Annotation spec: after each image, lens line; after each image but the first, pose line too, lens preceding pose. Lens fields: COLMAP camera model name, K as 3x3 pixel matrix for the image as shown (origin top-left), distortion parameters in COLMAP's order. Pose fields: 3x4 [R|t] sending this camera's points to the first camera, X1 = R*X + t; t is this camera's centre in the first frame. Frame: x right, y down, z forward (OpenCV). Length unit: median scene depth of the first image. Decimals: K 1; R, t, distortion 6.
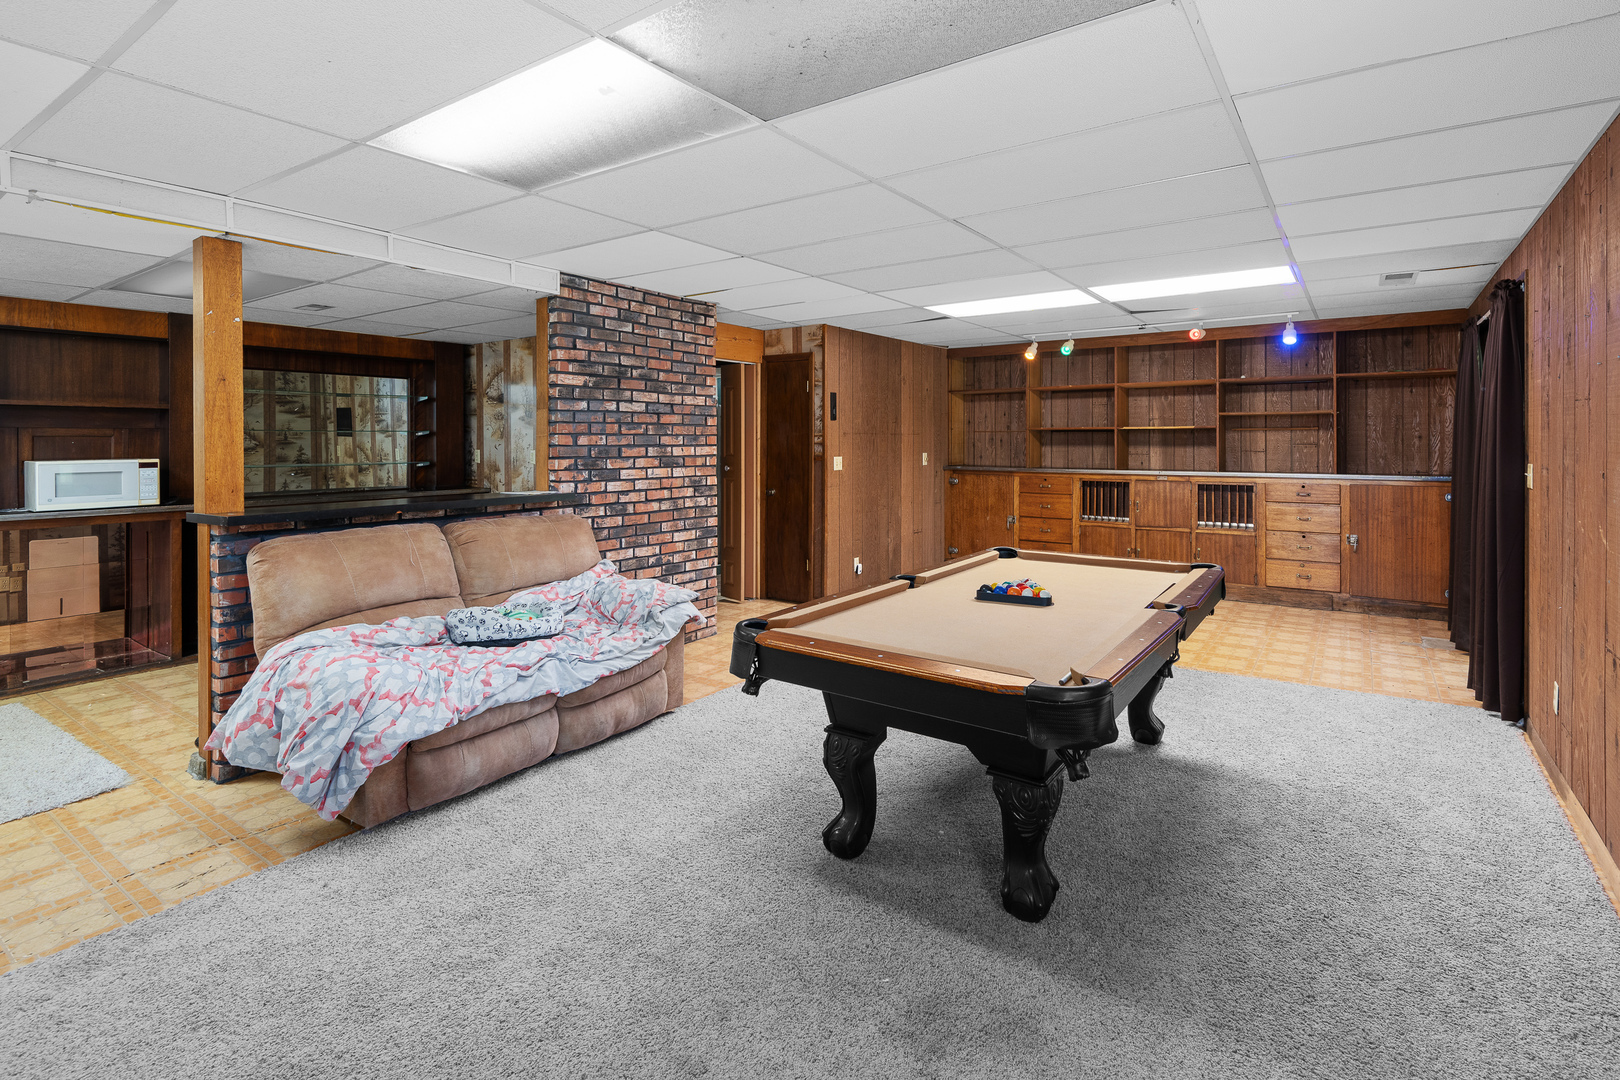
lens RADIAL K [[726.0, 0, 812.6], [0, 726.0, 445.2], [0, 0, 1]] dist [-0.000630, -0.000157]
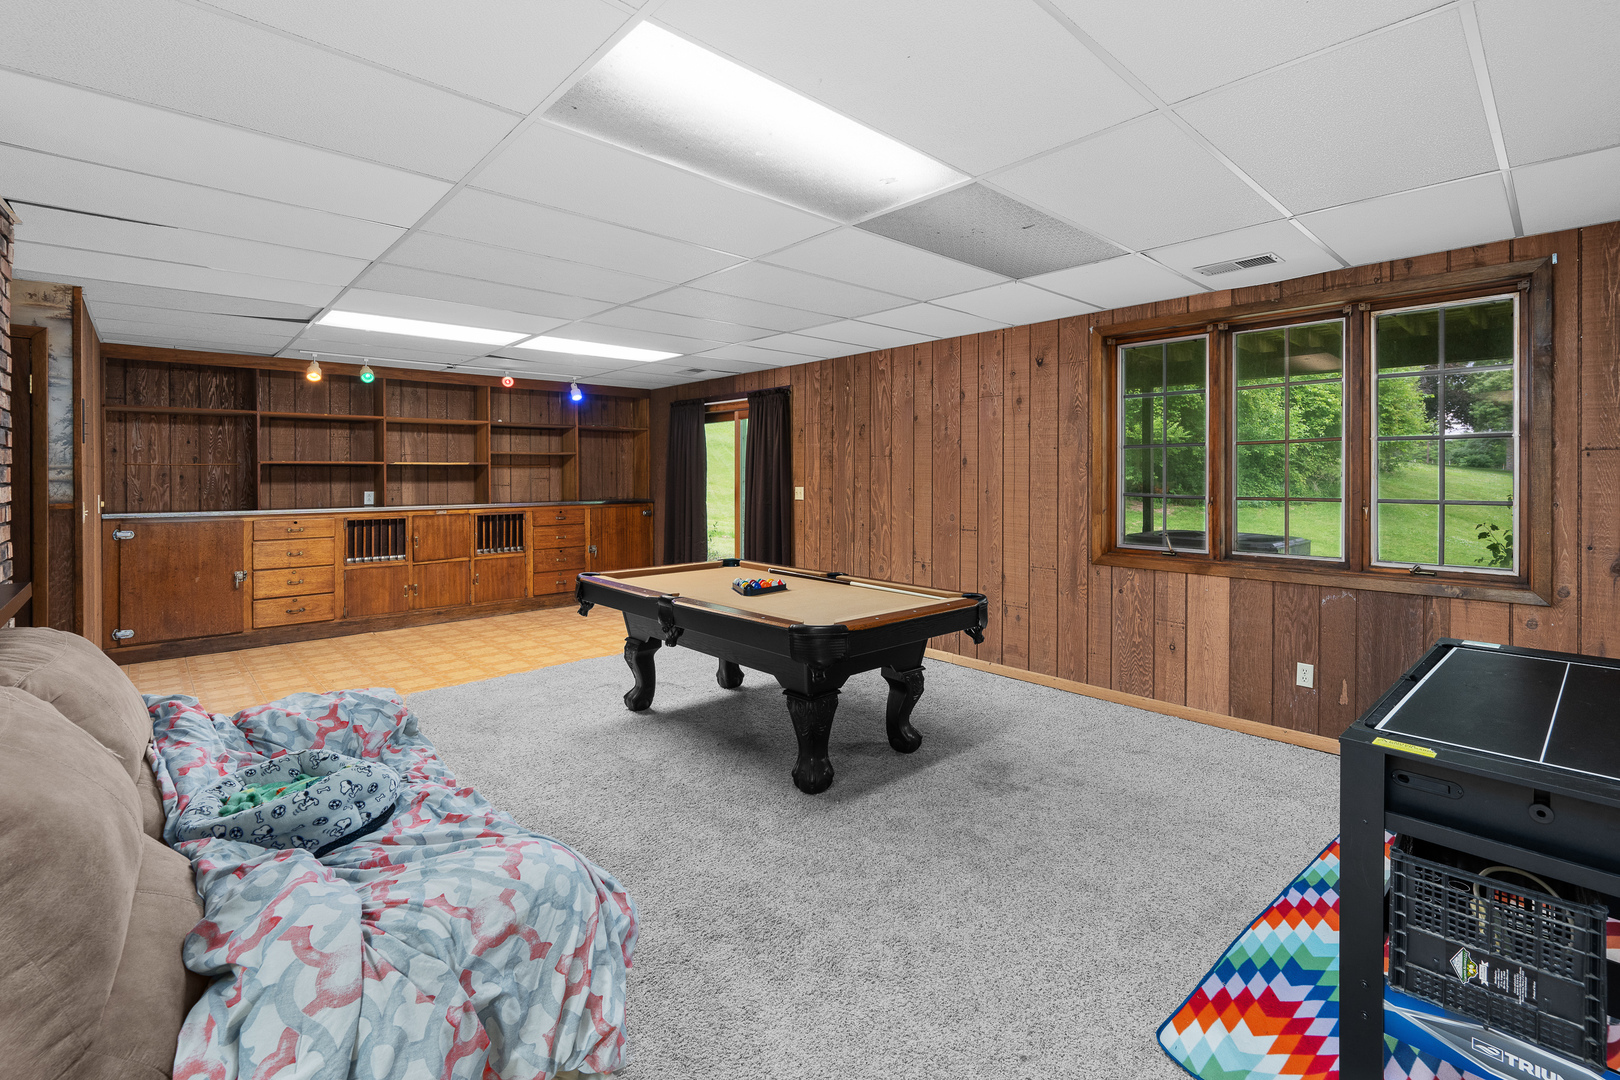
lens RADIAL K [[739.2, 0, 810.5], [0, 739.2, 482.1], [0, 0, 1]] dist [-0.001187, -0.000153]
pose [[0.237099, -0.009282, 0.971441, -0.453359], [0.009865, 0.999926, 0.007146, -0.000046], [-0.971435, 0.007889, 0.237173, 0.252375]]
